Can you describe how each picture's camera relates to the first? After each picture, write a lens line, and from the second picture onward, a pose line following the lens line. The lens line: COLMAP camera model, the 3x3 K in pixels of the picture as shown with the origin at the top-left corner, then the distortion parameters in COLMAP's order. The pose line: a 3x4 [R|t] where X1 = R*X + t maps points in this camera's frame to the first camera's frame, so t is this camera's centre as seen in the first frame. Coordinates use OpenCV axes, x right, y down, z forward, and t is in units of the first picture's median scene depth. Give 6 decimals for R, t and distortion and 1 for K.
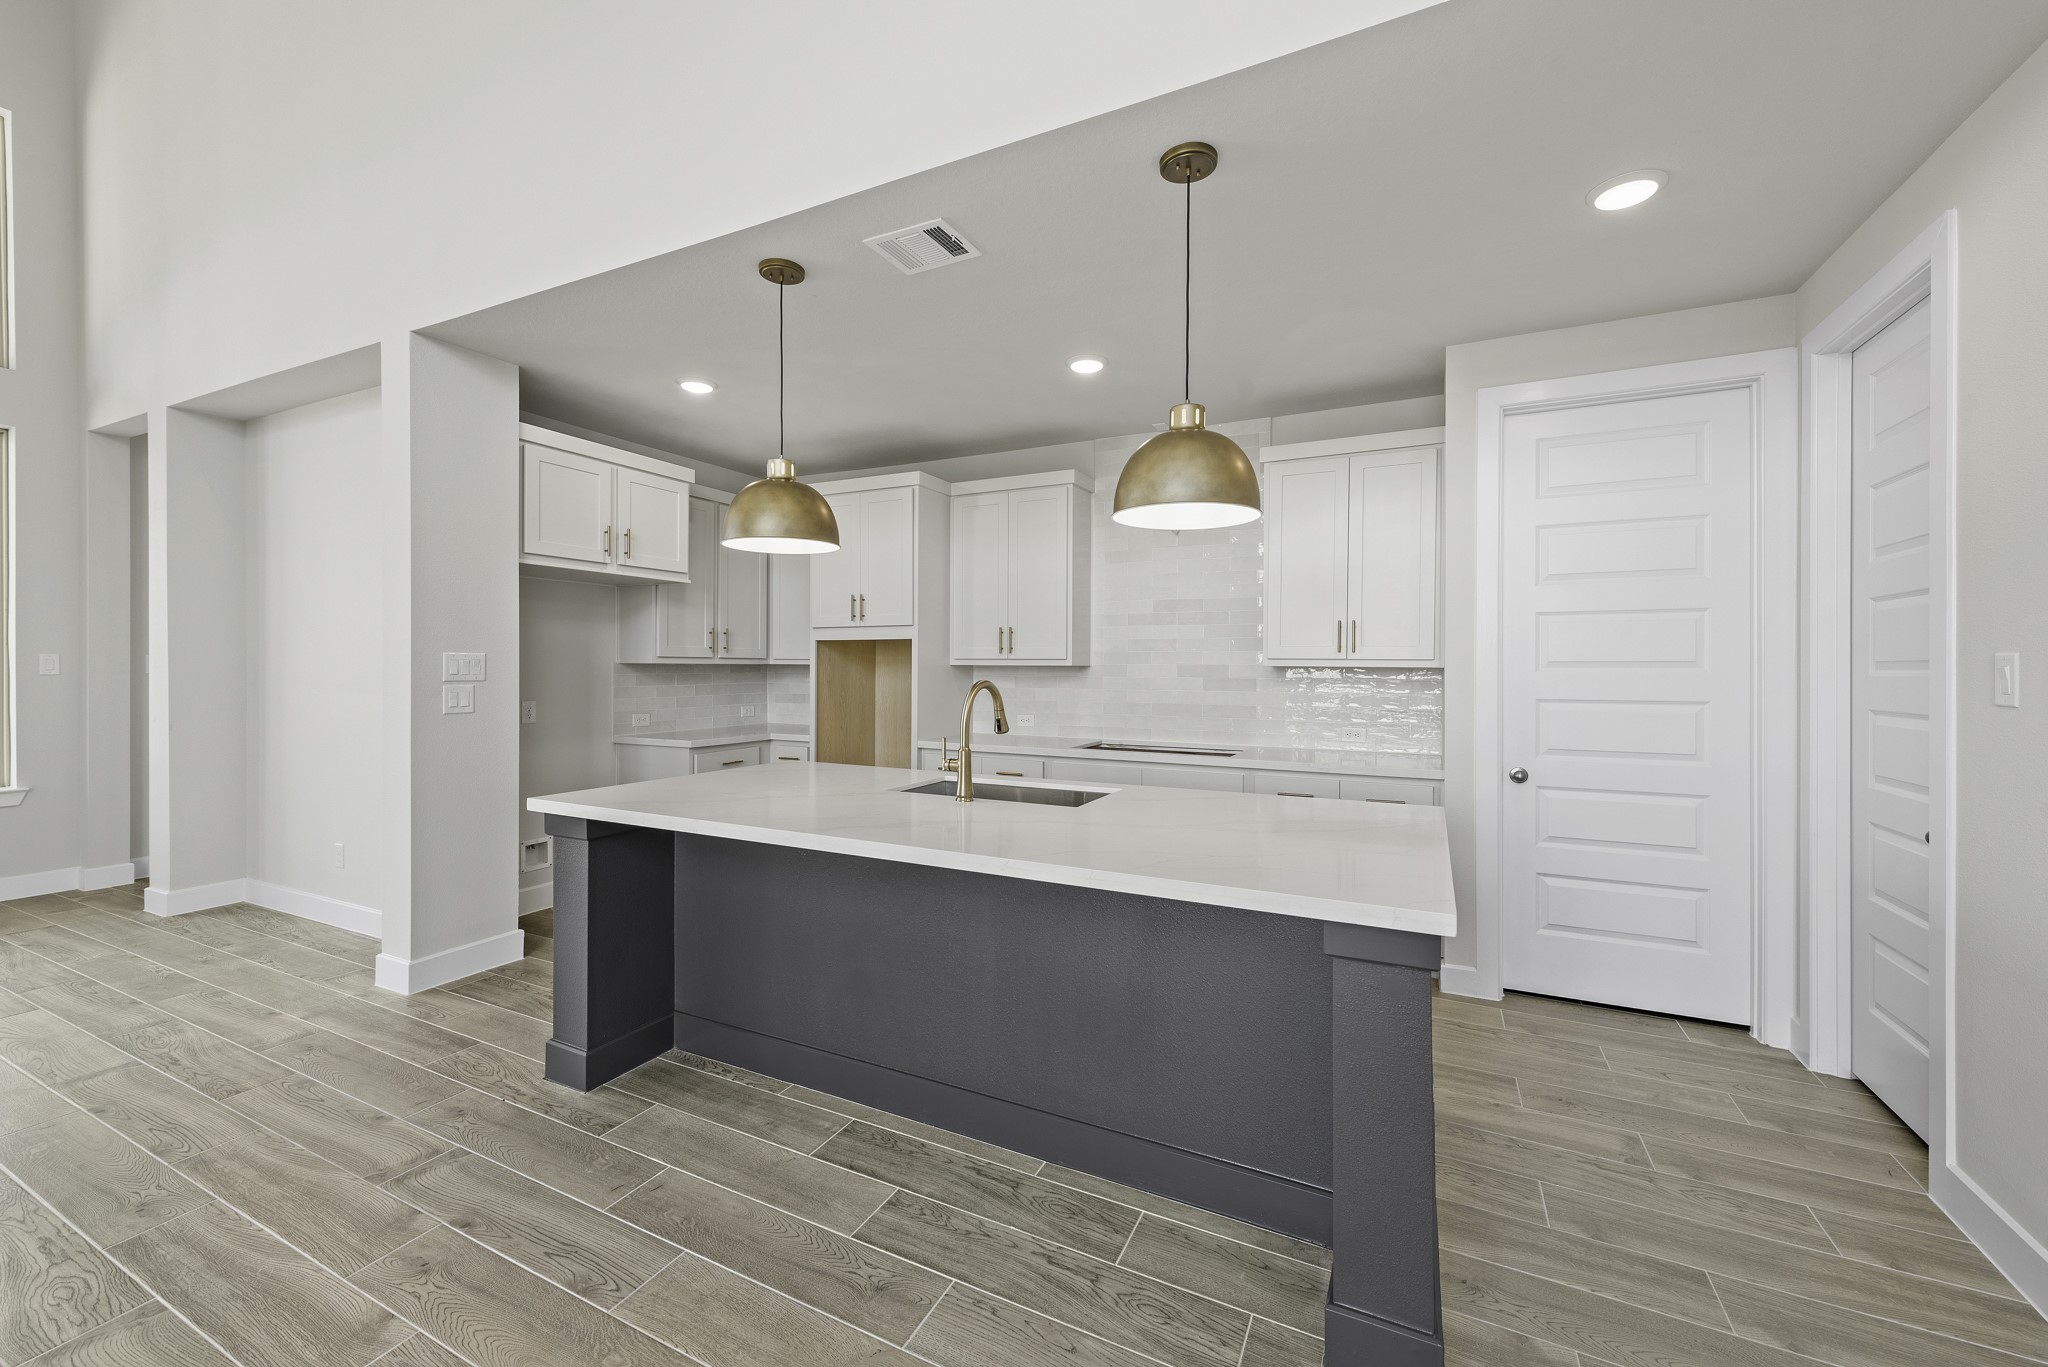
lens RADIAL K [[788.8, 0, 1023.2], [0, 788.8, 665.4], [0, 0, 1]] dist [0.000590, 0.000067]
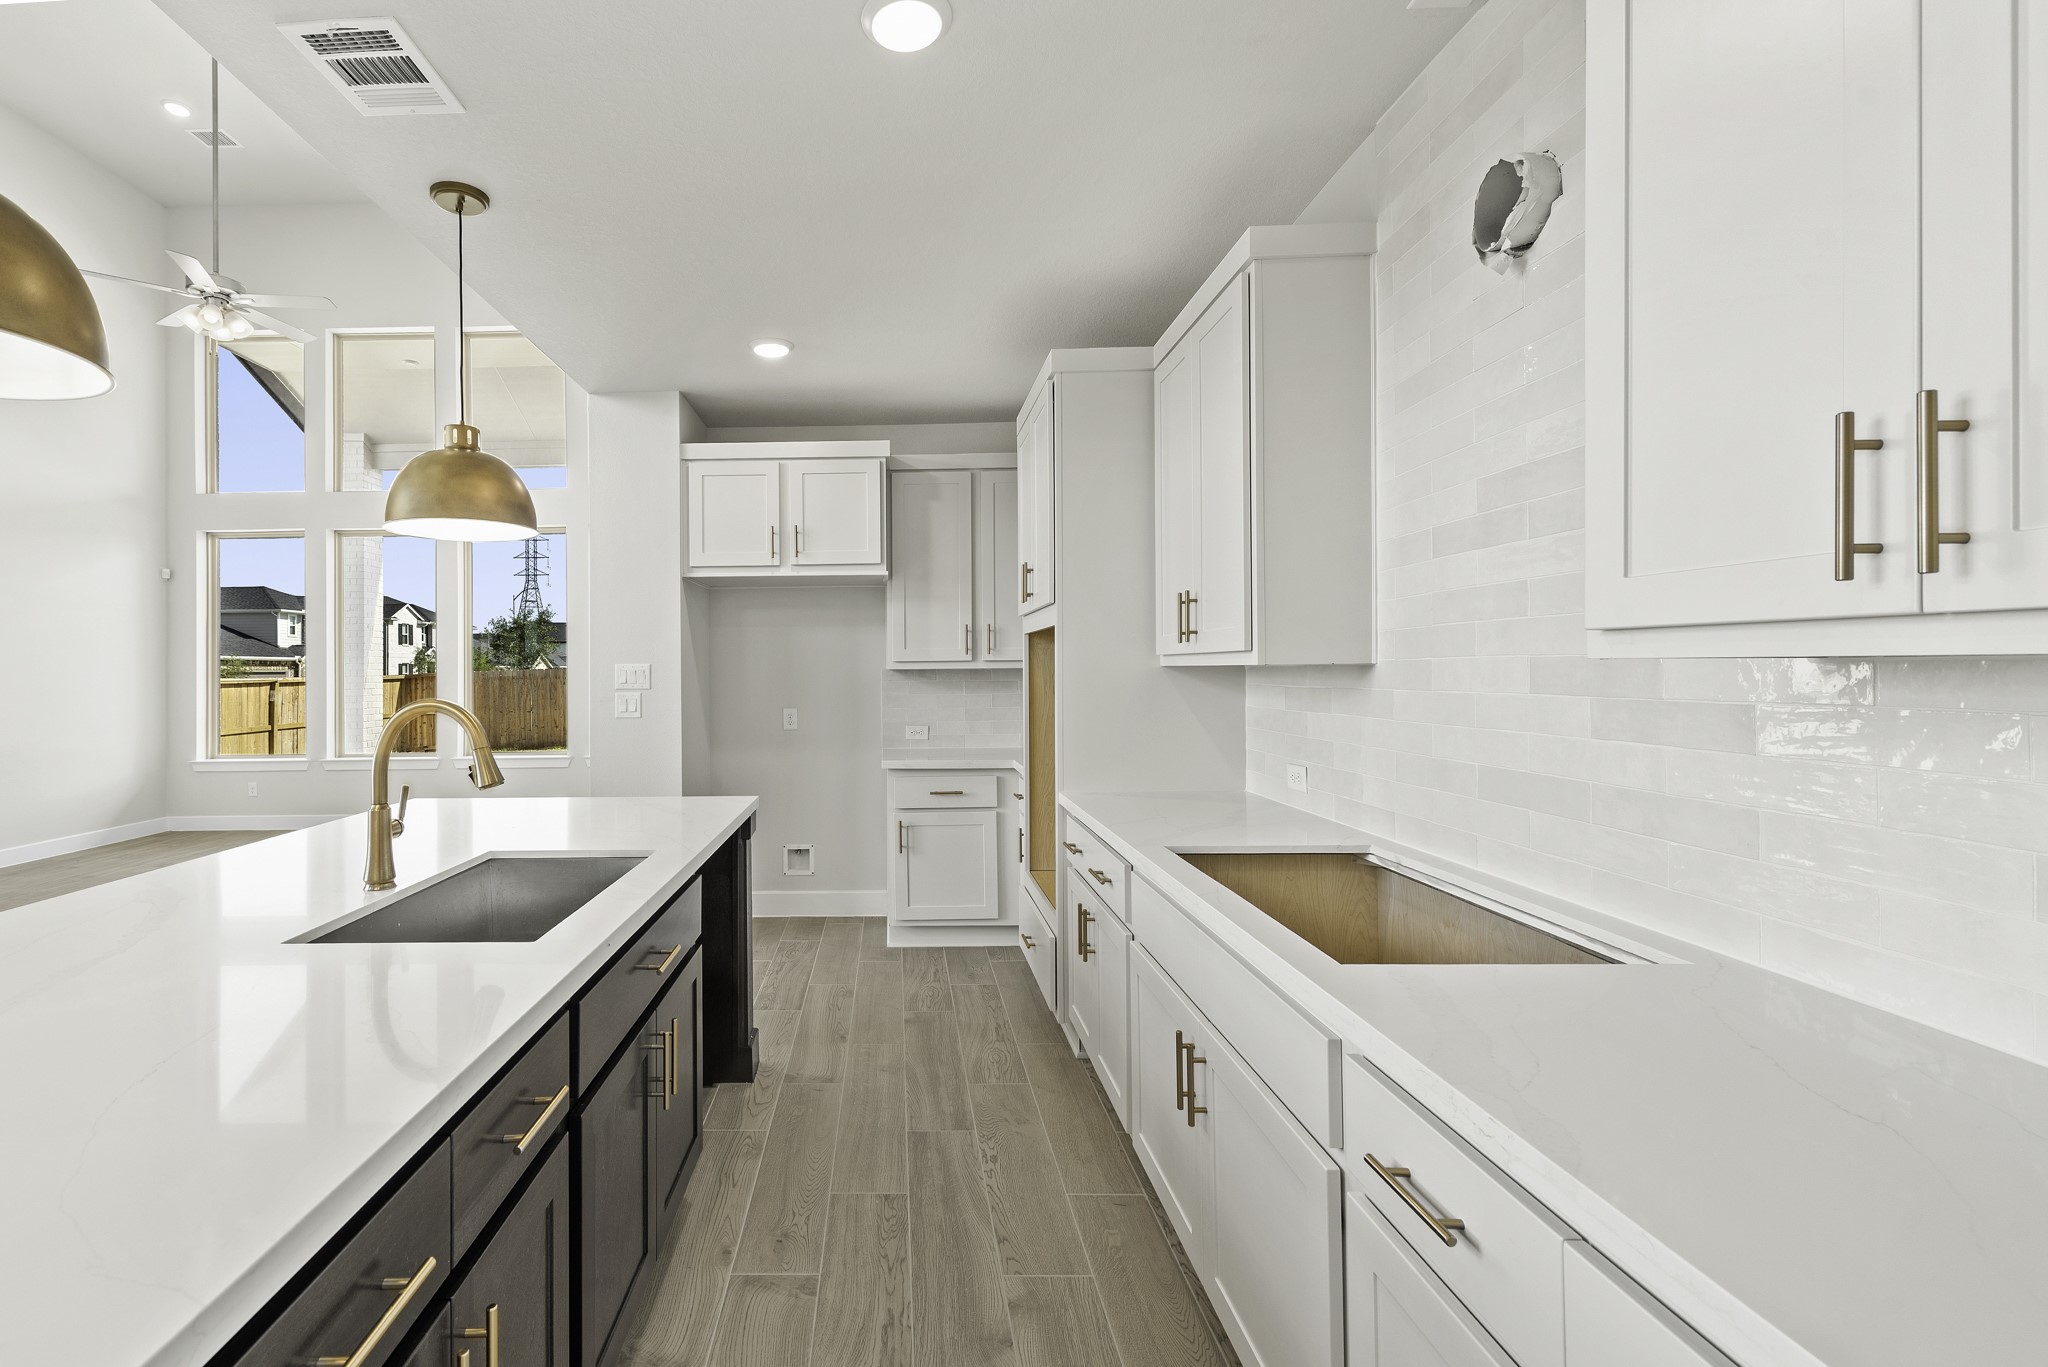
lens RADIAL K [[862.3, 0, 870.9], [0, 862.3, 664.3], [0, 0, 1]] dist [0.002499, -0.000253]
pose [[0.421021, -0.015618, -0.906916, 0.419217], [0.013023, 0.999853, -0.011172, 0.002662], [0.906957, -0.007107, 0.421163, 0.604275]]
